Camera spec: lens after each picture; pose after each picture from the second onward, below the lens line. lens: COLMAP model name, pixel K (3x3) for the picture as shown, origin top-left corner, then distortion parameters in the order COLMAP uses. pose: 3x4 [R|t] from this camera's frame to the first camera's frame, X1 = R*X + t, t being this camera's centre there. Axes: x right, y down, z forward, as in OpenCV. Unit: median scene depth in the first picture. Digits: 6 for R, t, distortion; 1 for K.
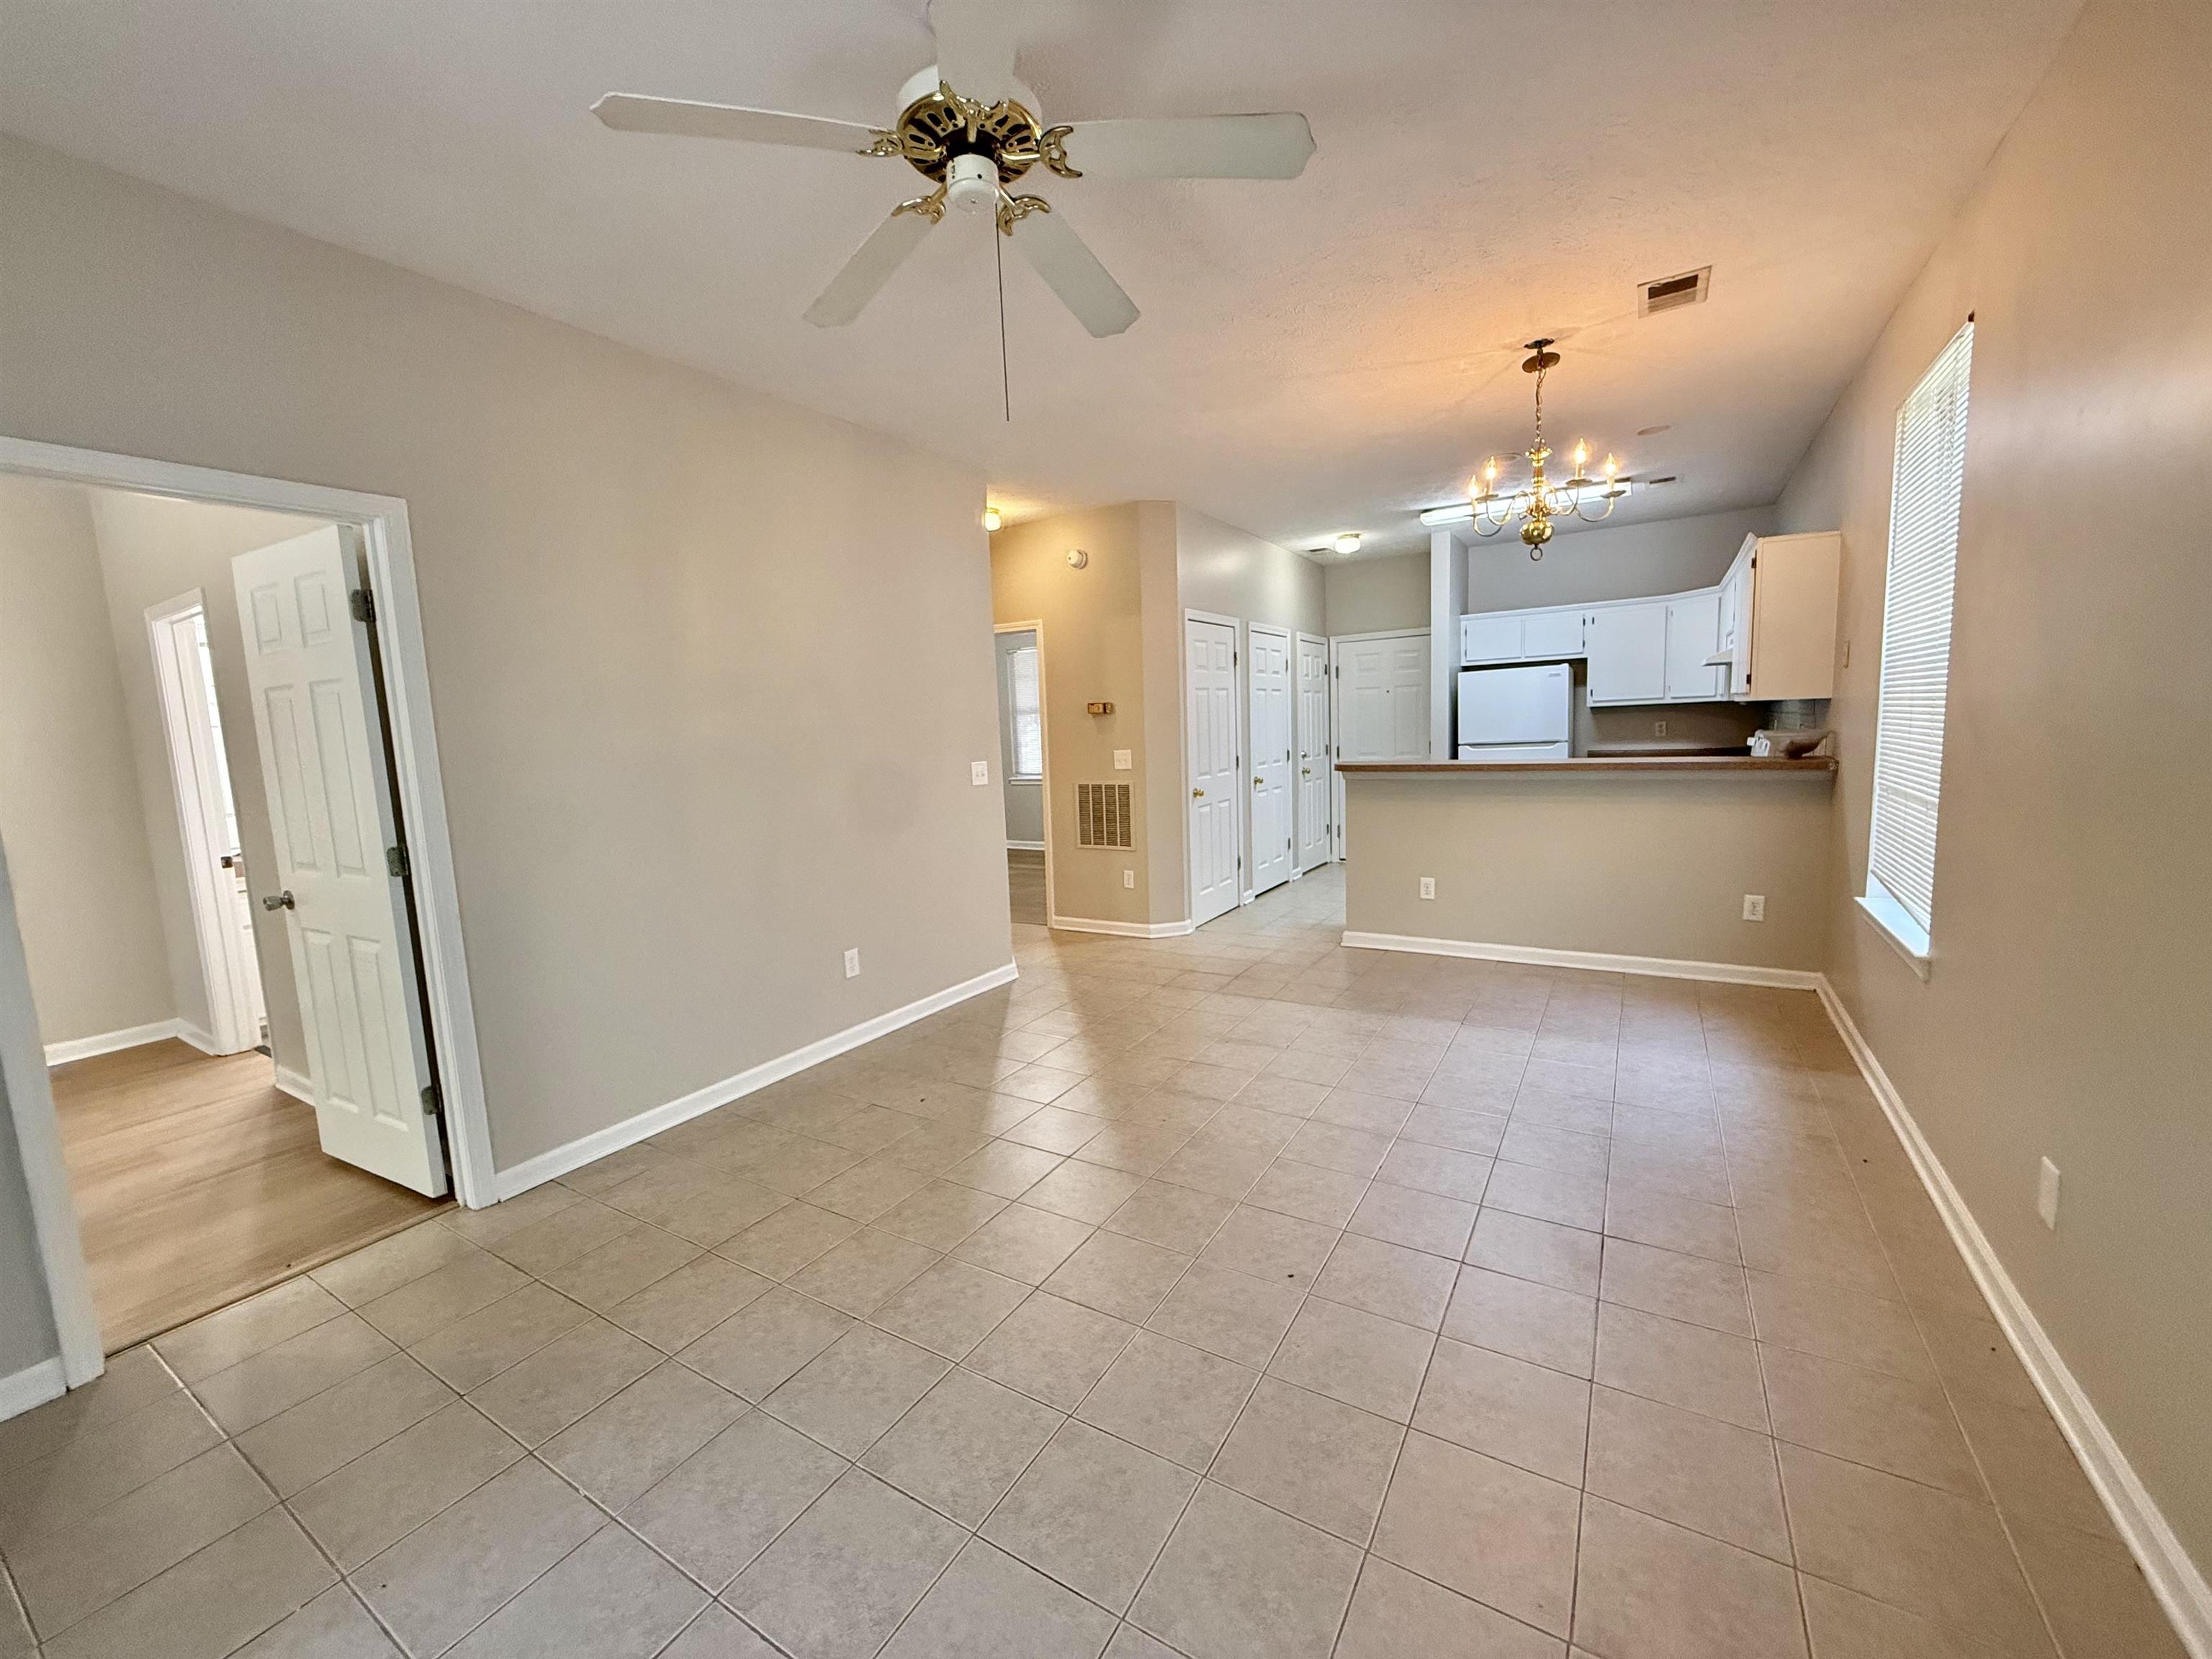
lens RADIAL K [[880.3, 0, 1100.7], [0, 880.3, 830.1], [0, 0, 1]] dist [-0.000900, 0.000236]
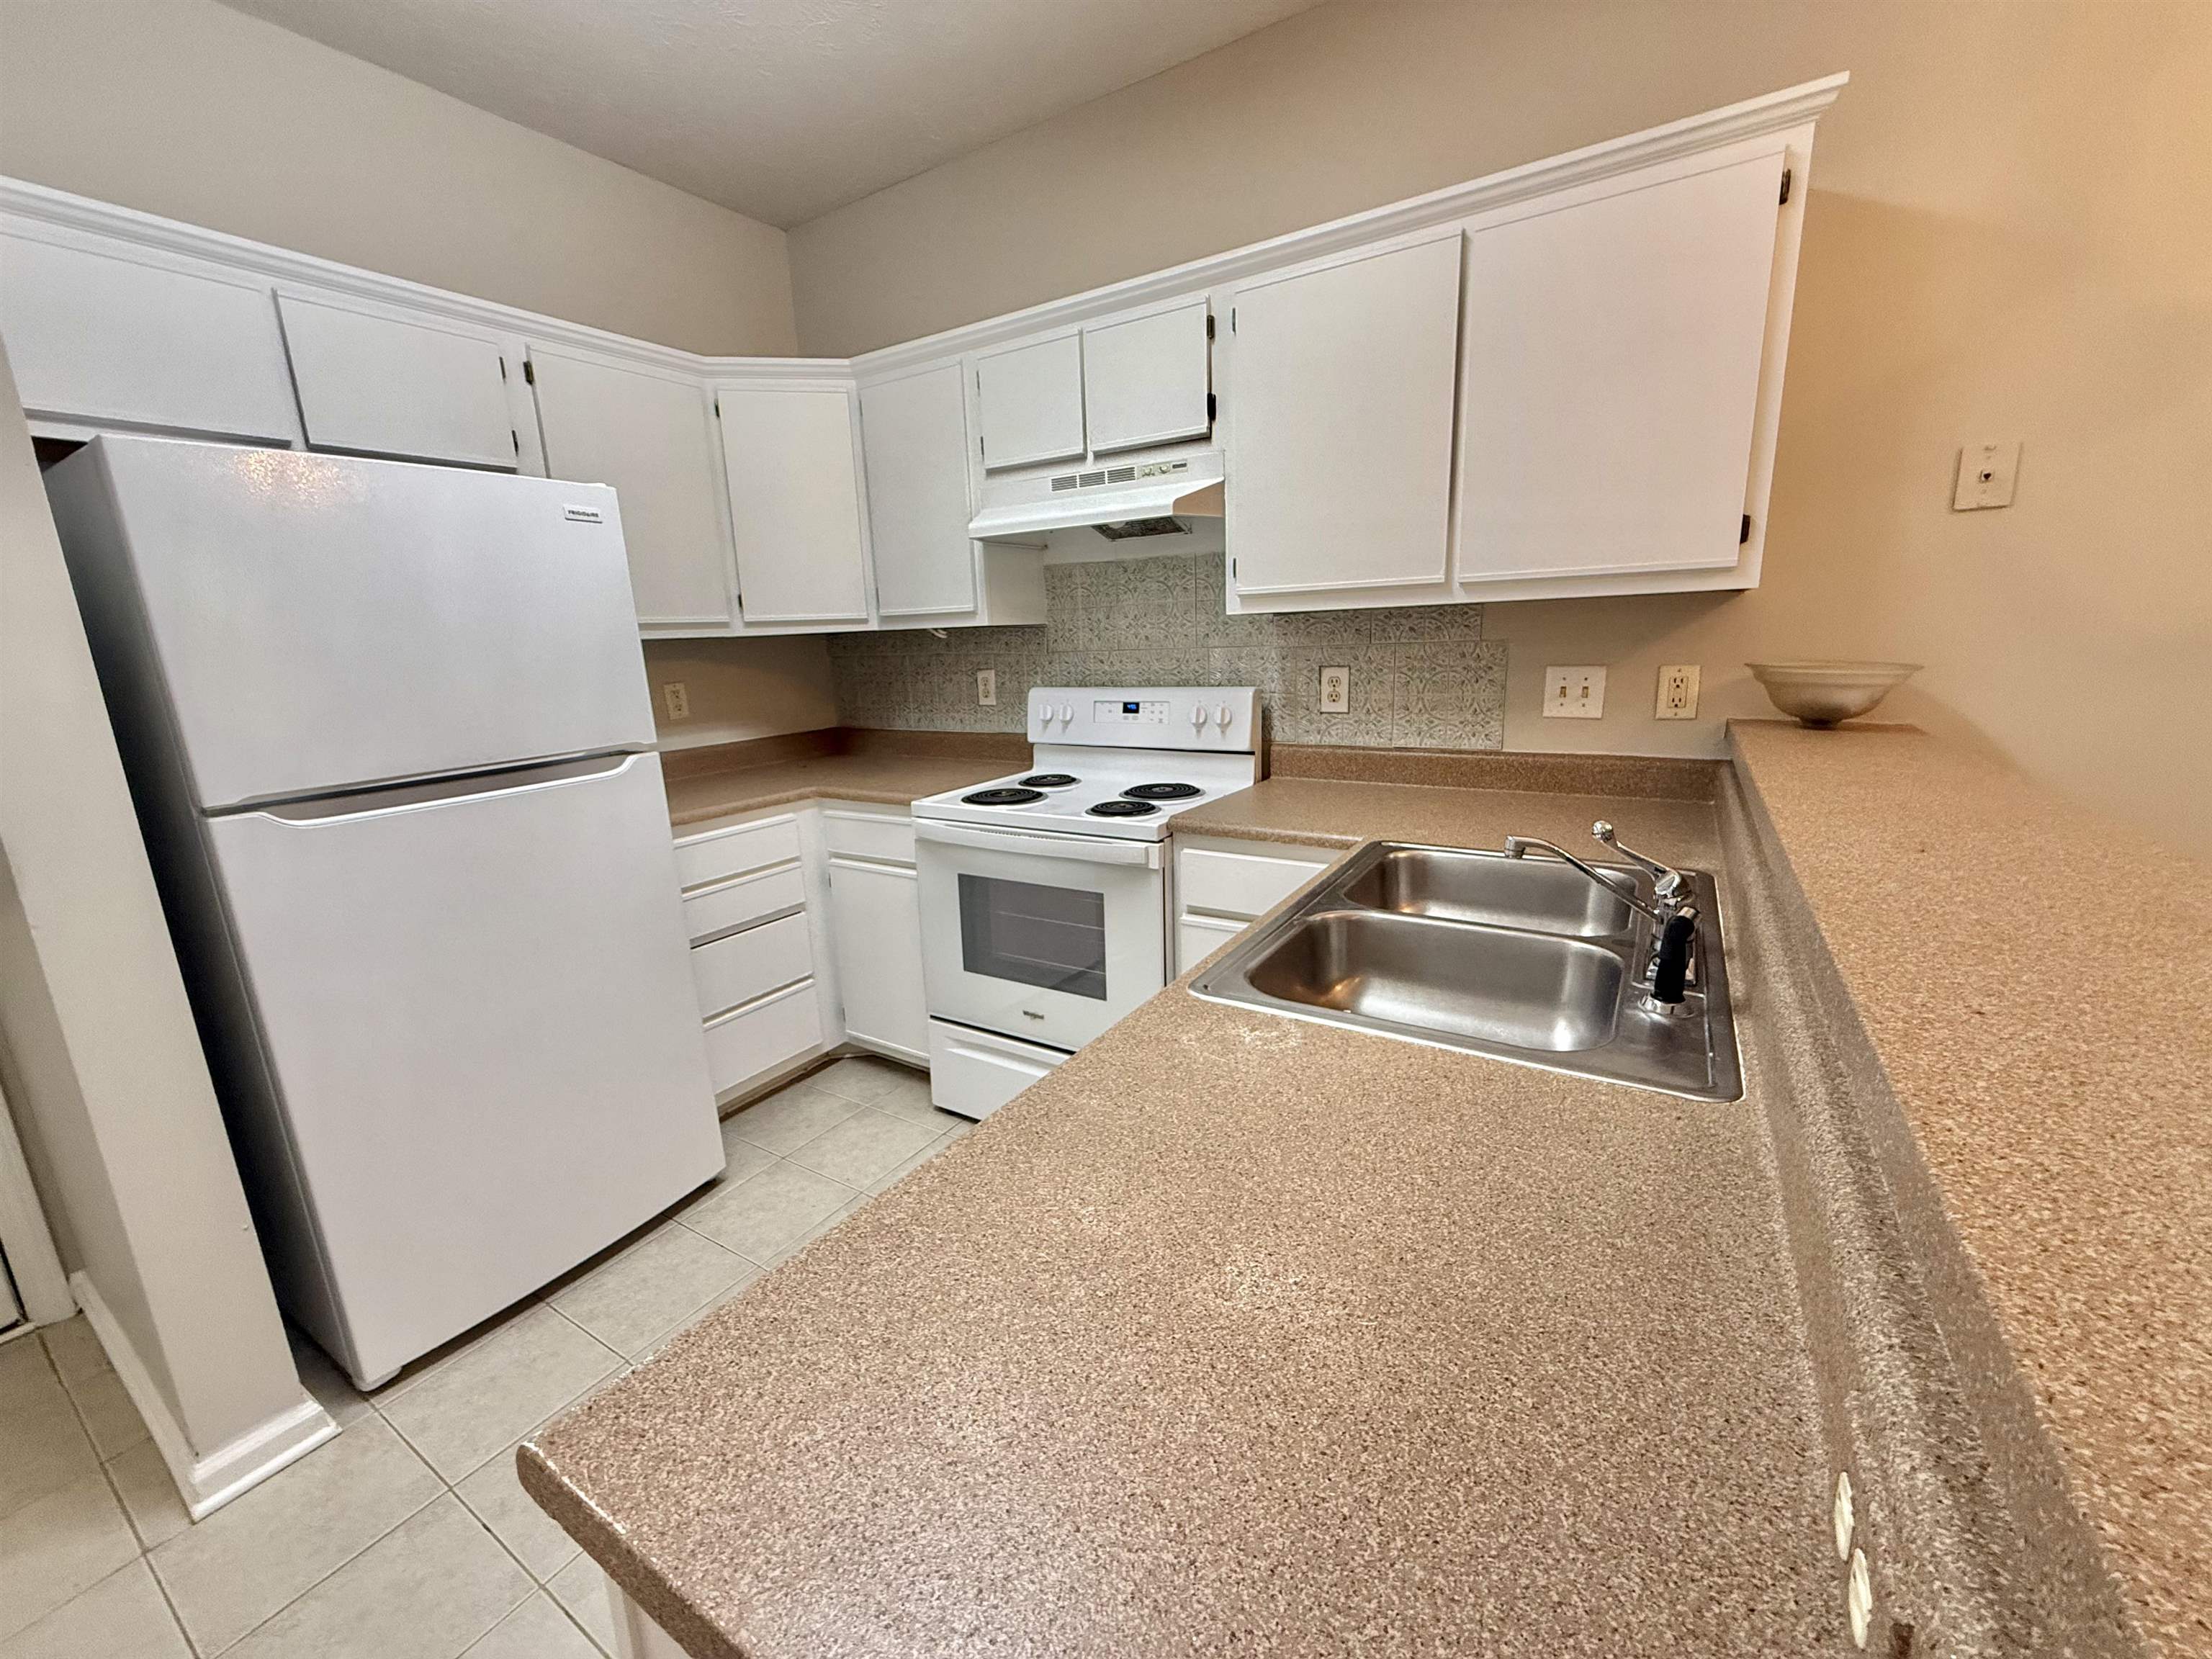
lens RADIAL K [[880.3, 0, 1100.7], [0, 880.3, 830.1], [0, 0, 1]] dist [-0.000900, 0.000236]
pose [[0.015520, -0.174769, 0.984487, 0.215898], [0.155575, 0.973037, 0.170283, -0.096818], [-0.987702, 0.150519, 0.042291, 0.804288]]
